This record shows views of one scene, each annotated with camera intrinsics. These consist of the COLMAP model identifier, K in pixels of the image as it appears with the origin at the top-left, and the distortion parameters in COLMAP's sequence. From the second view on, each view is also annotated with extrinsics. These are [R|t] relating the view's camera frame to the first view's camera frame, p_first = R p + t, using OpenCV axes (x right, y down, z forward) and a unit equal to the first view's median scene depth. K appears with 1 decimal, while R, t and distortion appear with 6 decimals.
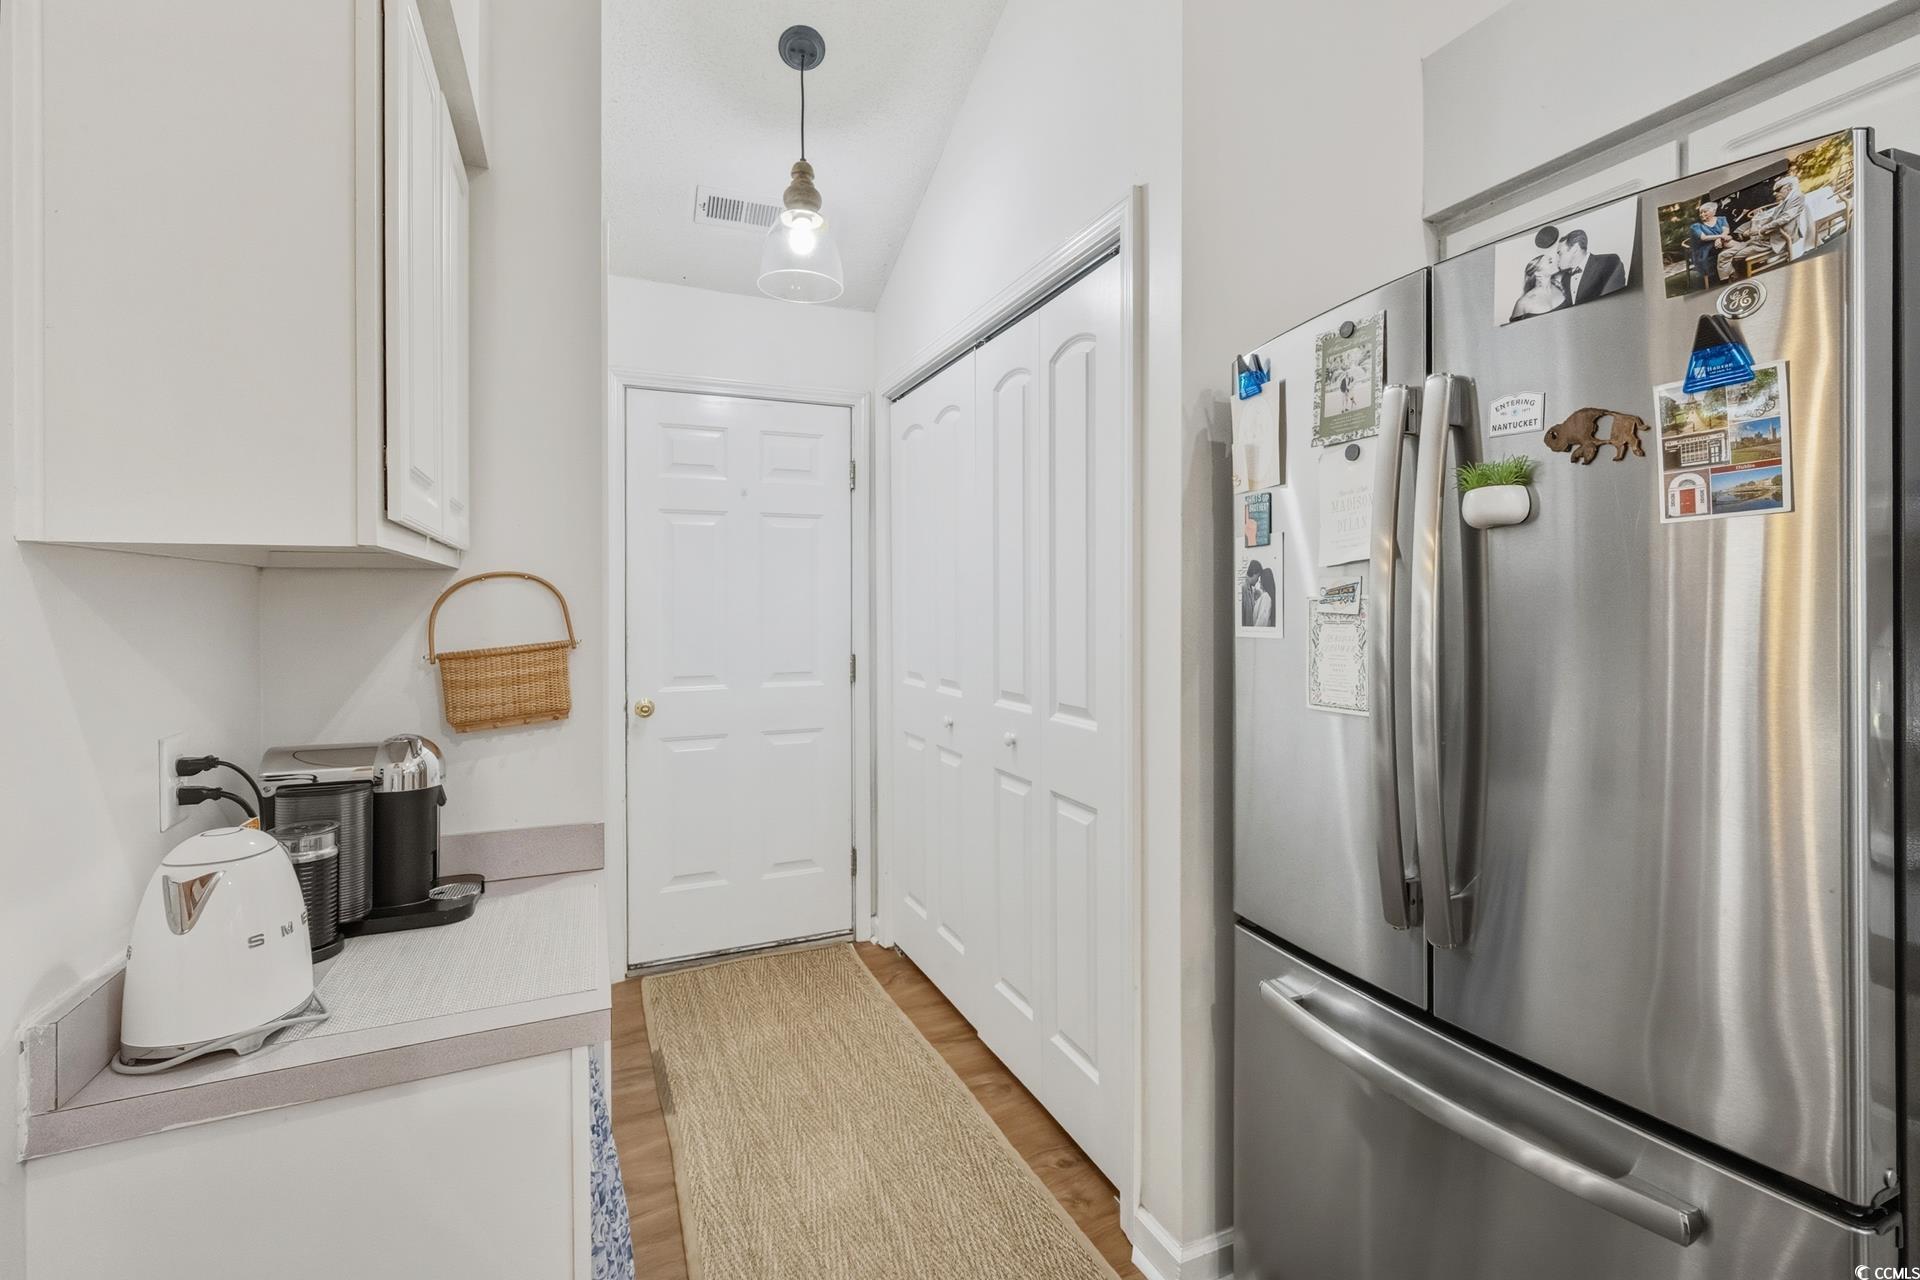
lens RADIAL K [[828.0, 0, 959.3], [0, 828.0, 618.9], [0, 0, 1]] dist [-0.000530, -0.000145]
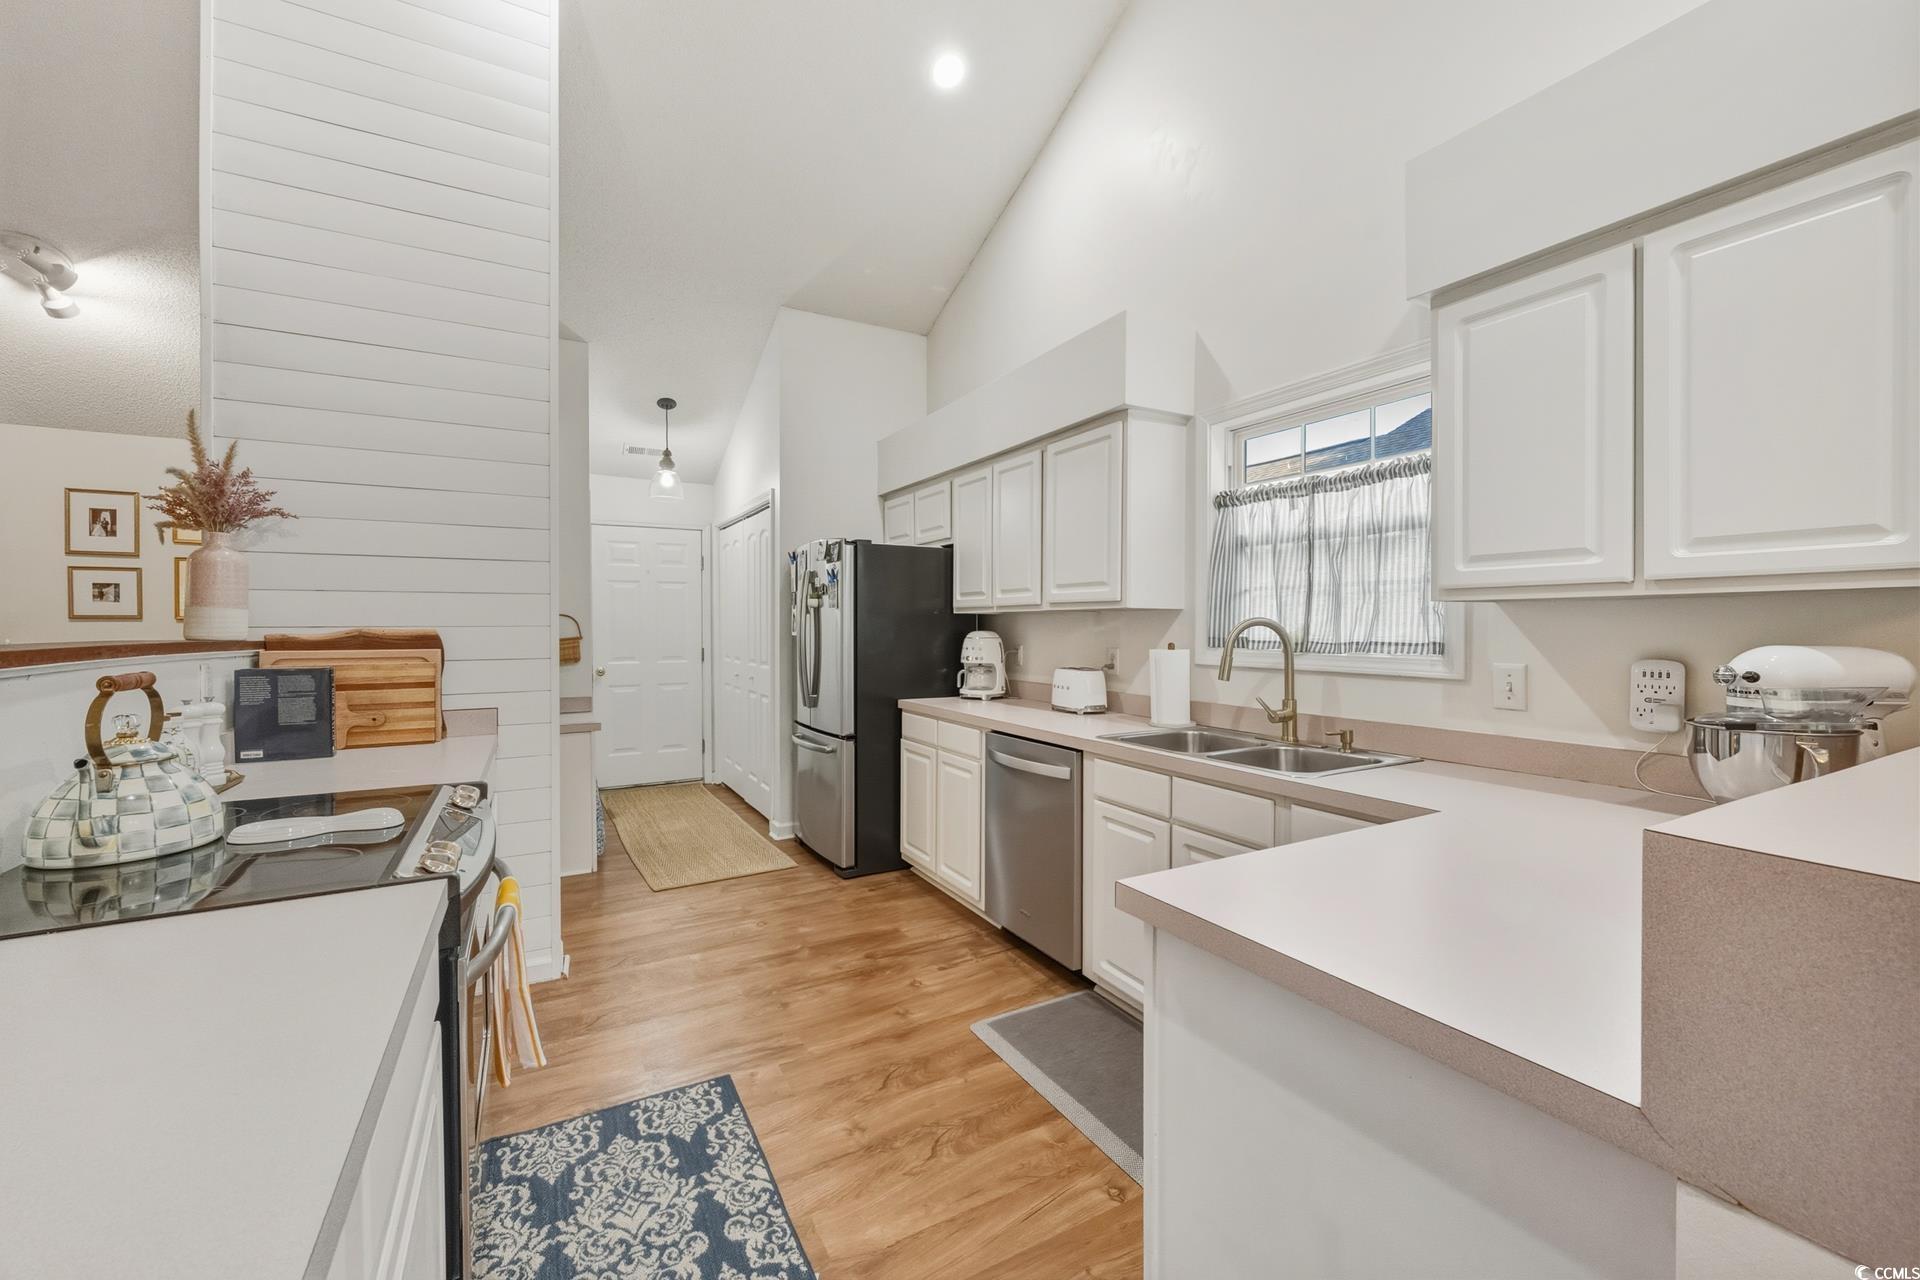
lens RADIAL K [[738.4, 0, 966.0], [0, 738.4, 631.6], [0, 0, 1]] dist [0.000611, 0.000007]
pose [[0.993557, -0.003605, 0.113275, 0.462579], [0.003714, 0.999993, -0.000753, 0.010869], [-0.113271, 0.001169, 0.993563, -1.350927]]
